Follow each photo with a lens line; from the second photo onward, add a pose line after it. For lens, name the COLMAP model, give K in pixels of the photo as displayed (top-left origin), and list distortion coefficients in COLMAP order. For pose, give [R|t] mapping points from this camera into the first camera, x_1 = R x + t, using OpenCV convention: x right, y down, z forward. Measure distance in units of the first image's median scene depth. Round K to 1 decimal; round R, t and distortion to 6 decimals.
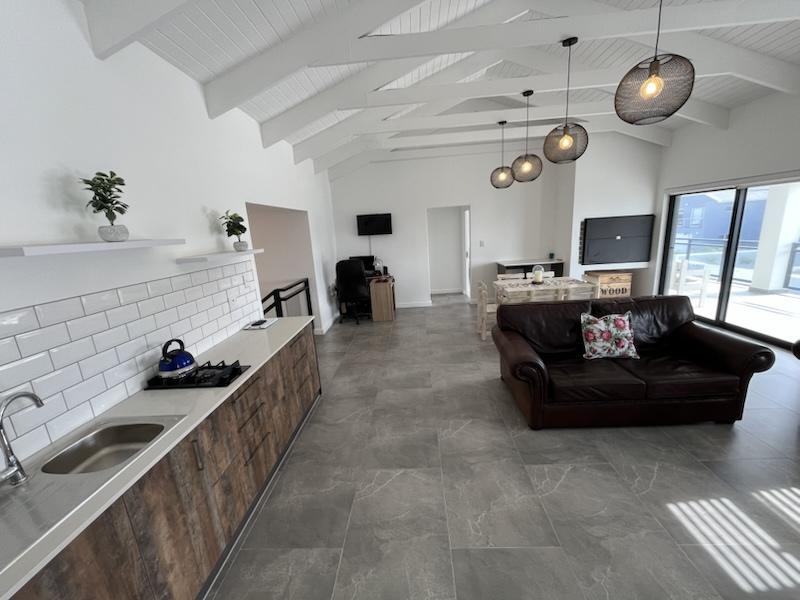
lens RADIAL K [[321.8, 0, 398.4], [0, 321.8, 302.2], [0, 0, 1]] dist [-0.001430, -0.000297]
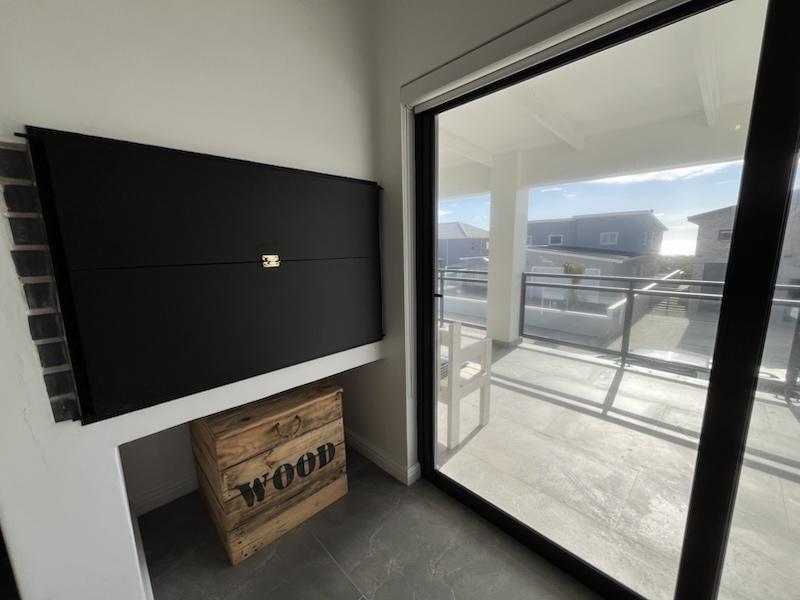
lens RADIAL K [[321.8, 0, 398.4], [0, 321.8, 302.2], [0, 0, 1]] dist [-0.001430, -0.000297]
pose [[0.678433, -0.077994, 0.730511, 0.557432], [0.146856, 0.988677, -0.030829, -0.146513], [-0.719835, 0.128195, 0.682205, 0.758245]]
